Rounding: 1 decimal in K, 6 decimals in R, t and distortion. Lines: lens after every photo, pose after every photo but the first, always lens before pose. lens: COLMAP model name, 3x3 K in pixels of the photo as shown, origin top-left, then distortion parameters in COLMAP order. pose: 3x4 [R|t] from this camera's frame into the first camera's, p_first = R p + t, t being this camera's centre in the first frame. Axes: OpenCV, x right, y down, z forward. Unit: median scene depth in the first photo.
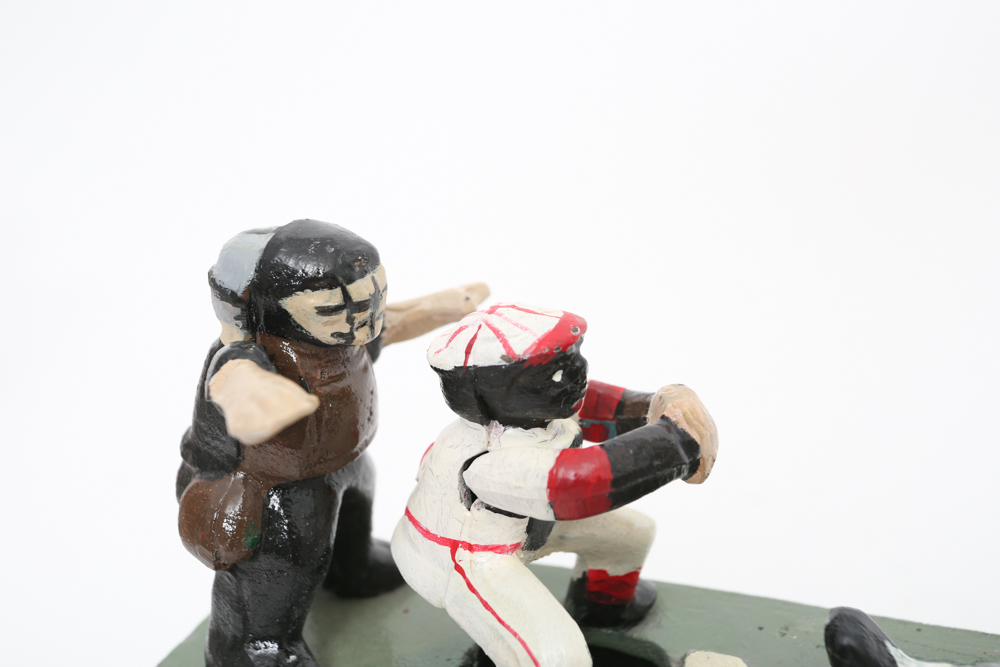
lens RADIAL K [[1088.1, 0, 502.1], [0, 1088.1, 336.7], [0, 0, 1]] dist [0.026141, 0.000000]
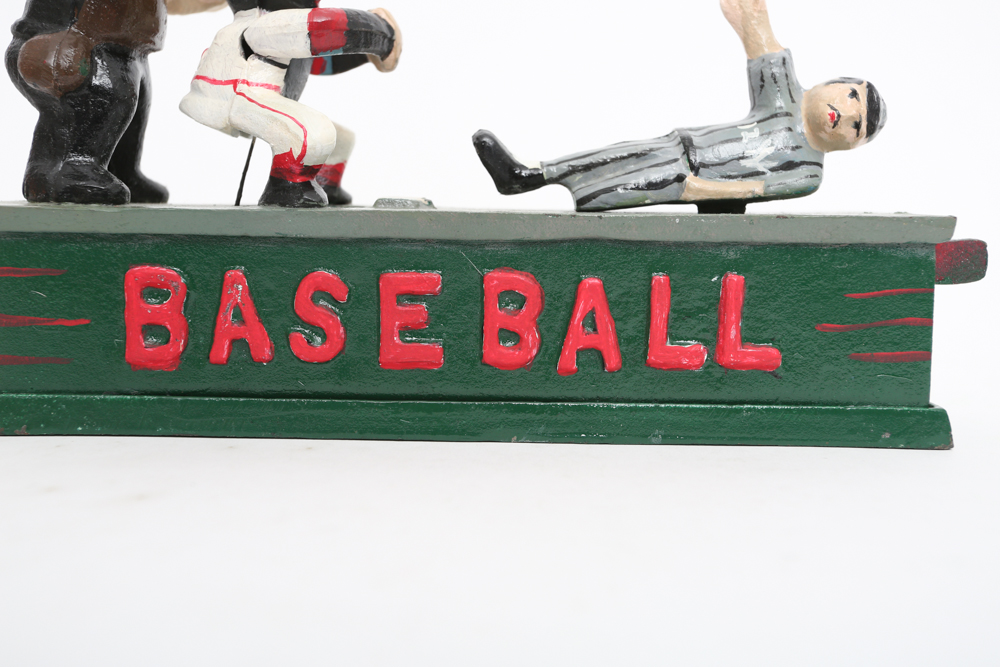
lens RADIAL K [[1088.1, 0, 502.4], [0, 1088.1, 330.9], [0, 0, 1]] dist [0.026141, 0.000000]
pose [[0.917010, 0.042260, 0.396619, -0.290765], [0.059457, 0.968779, -0.240693, 0.912484], [-0.394408, 0.244299, 0.885867, -0.389187]]
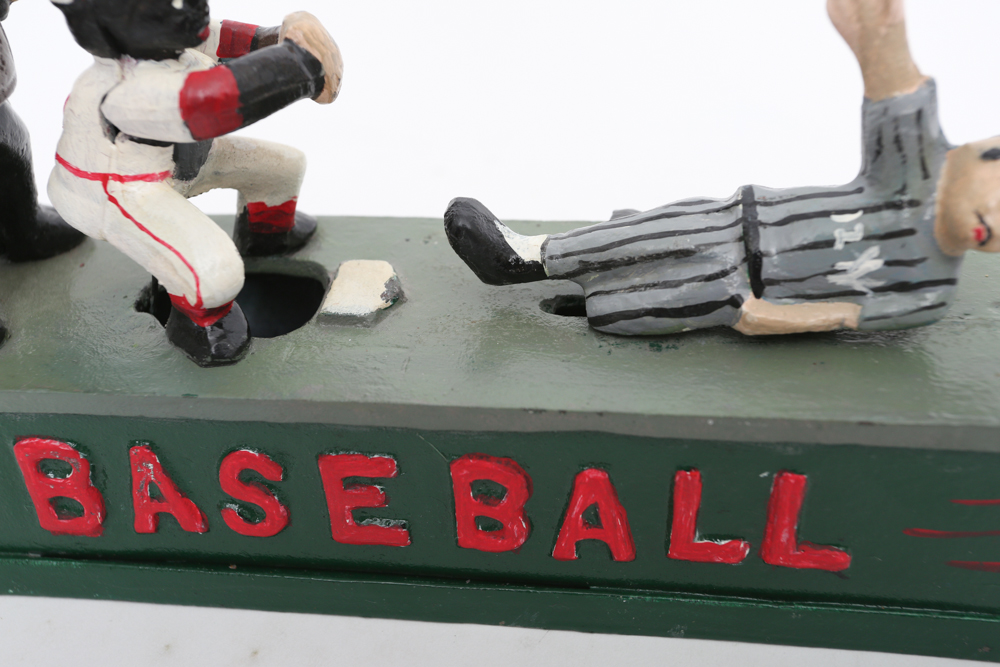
lens RADIAL K [[1088.1, 0, 502.8], [0, 1088.1, 334.4], [0, 0, 1]] dist [0.026141, 0.000000]
pose [[0.969039, -0.120036, 0.215765, 0.085790], [0.068292, 0.970083, 0.232972, 0.118113], [-0.237274, -0.211024, 0.948245, -0.142247]]
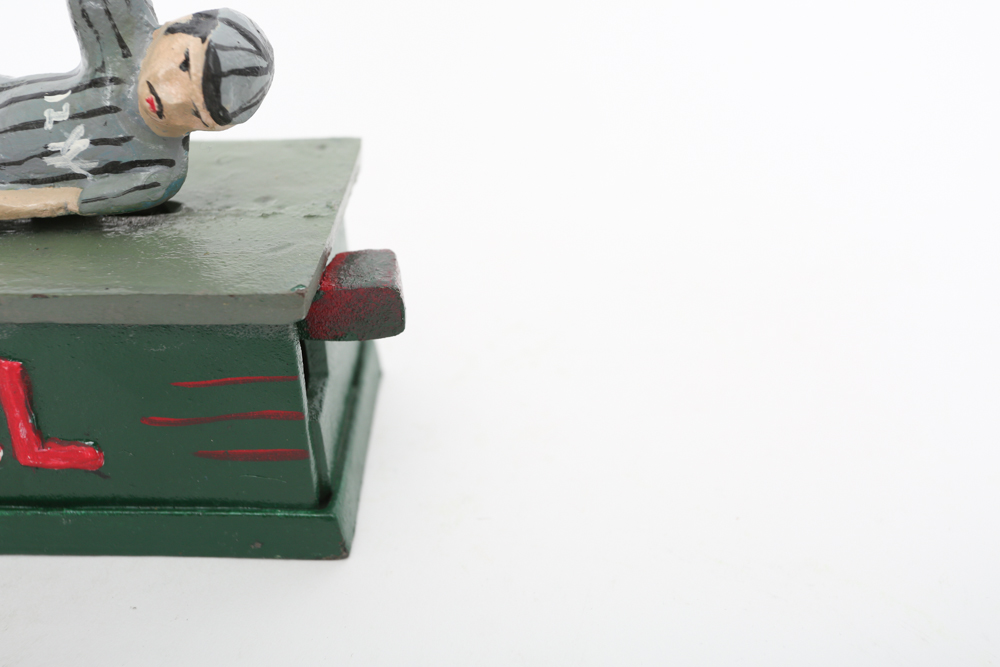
lens RADIAL K [[1088.1, 0, 509.2], [0, 1088.1, 335.3], [0, 0, 1]] dist [0.026141, 0.000000]
pose [[0.937281, -0.122046, 0.326512, 0.672530], [0.063195, 0.980675, 0.185157, 0.328894], [-0.342800, -0.152910, 0.926880, -0.341491]]
